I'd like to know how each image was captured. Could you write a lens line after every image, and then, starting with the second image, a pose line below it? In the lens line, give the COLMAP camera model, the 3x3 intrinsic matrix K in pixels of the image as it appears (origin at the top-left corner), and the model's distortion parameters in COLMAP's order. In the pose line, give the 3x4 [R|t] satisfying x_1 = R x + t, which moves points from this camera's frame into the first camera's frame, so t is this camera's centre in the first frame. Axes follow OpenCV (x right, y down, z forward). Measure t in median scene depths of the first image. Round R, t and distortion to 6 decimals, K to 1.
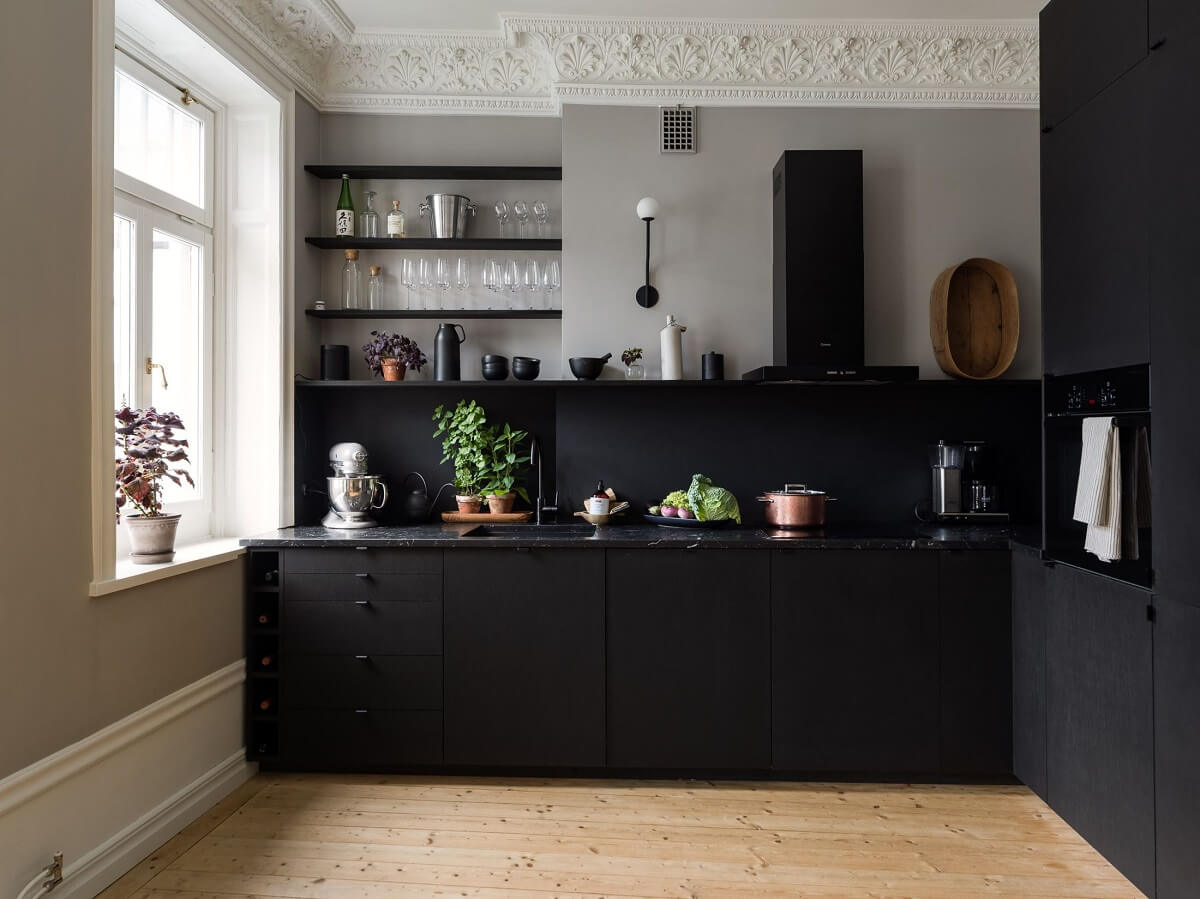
lens RADIAL K [[800.7, 0, 605.4], [0, 800.7, 427.1], [0, 0, 1]] dist [0.002181, 0.001083]
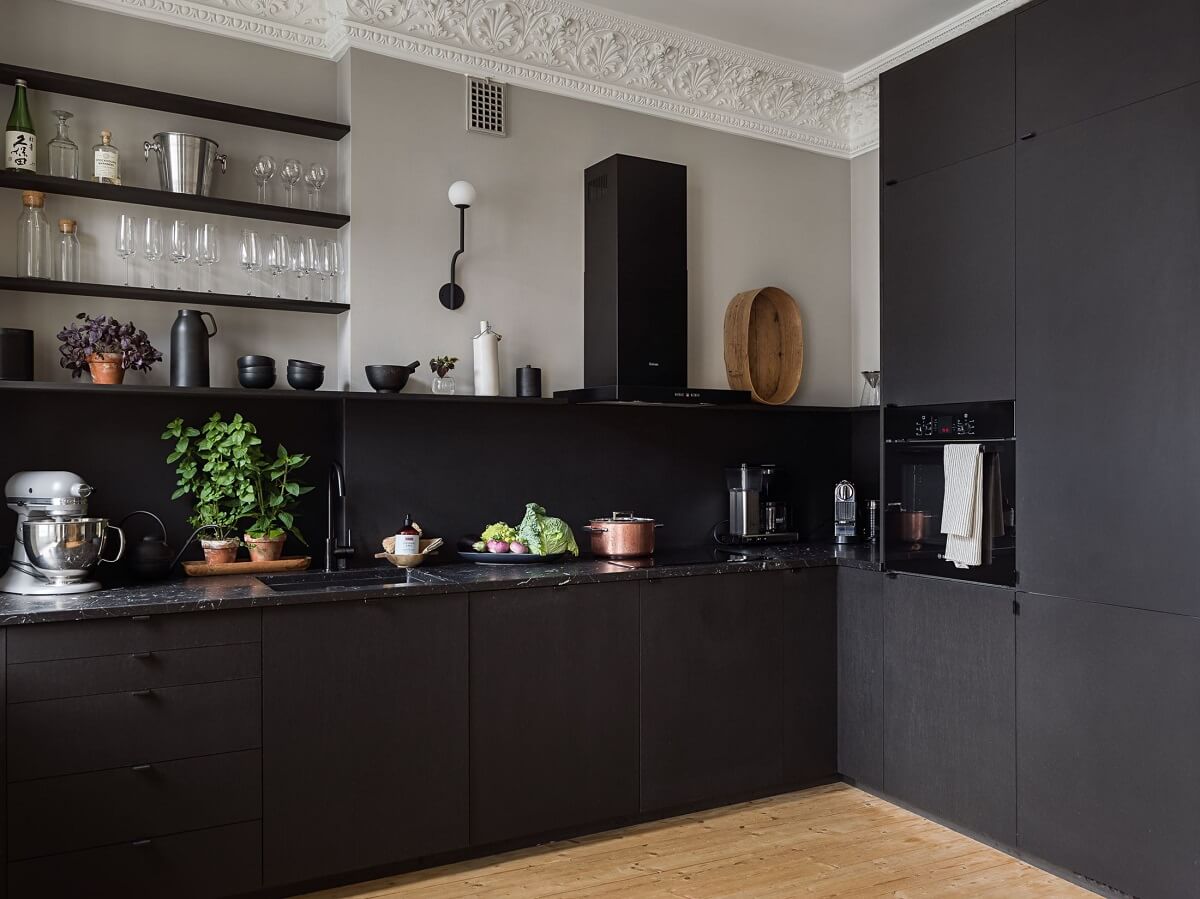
lens RADIAL K [[939.9, 0, 643.1], [0, 939.9, 457.1], [0, 0, 1]] dist [0.000604, 0.005617]
pose [[0.864114, -0.001522, 0.503294, -0.281786], [-0.004277, 0.999937, 0.010367, -0.003402], [-0.503278, -0.011110, 0.864053, 0.033256]]
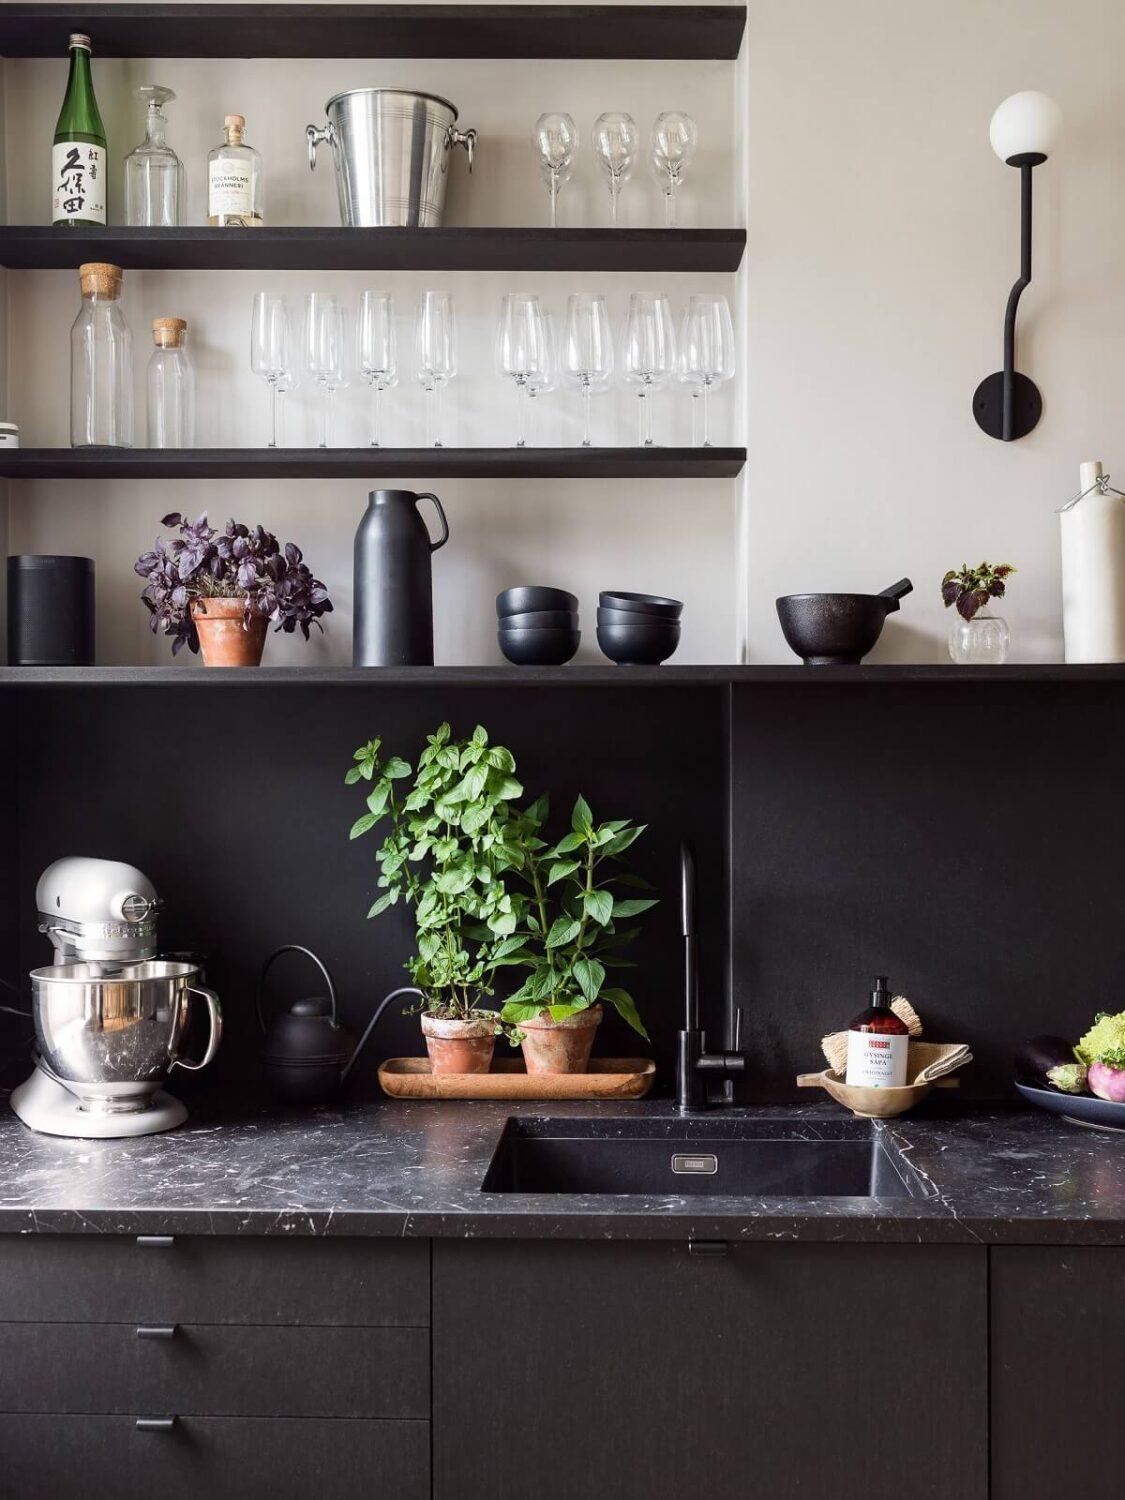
lens RADIAL K [[1740.8, 0, 599.1], [0, 1740.8, 753.7], [0, 0, 1]] dist [0.015829, -0.007322]
pose [[0.999991, -0.001606, -0.003882, -0.114088], [0.001626, 0.999985, 0.005177, -0.026026], [0.003873, -0.005183, 0.999979, 0.296428]]
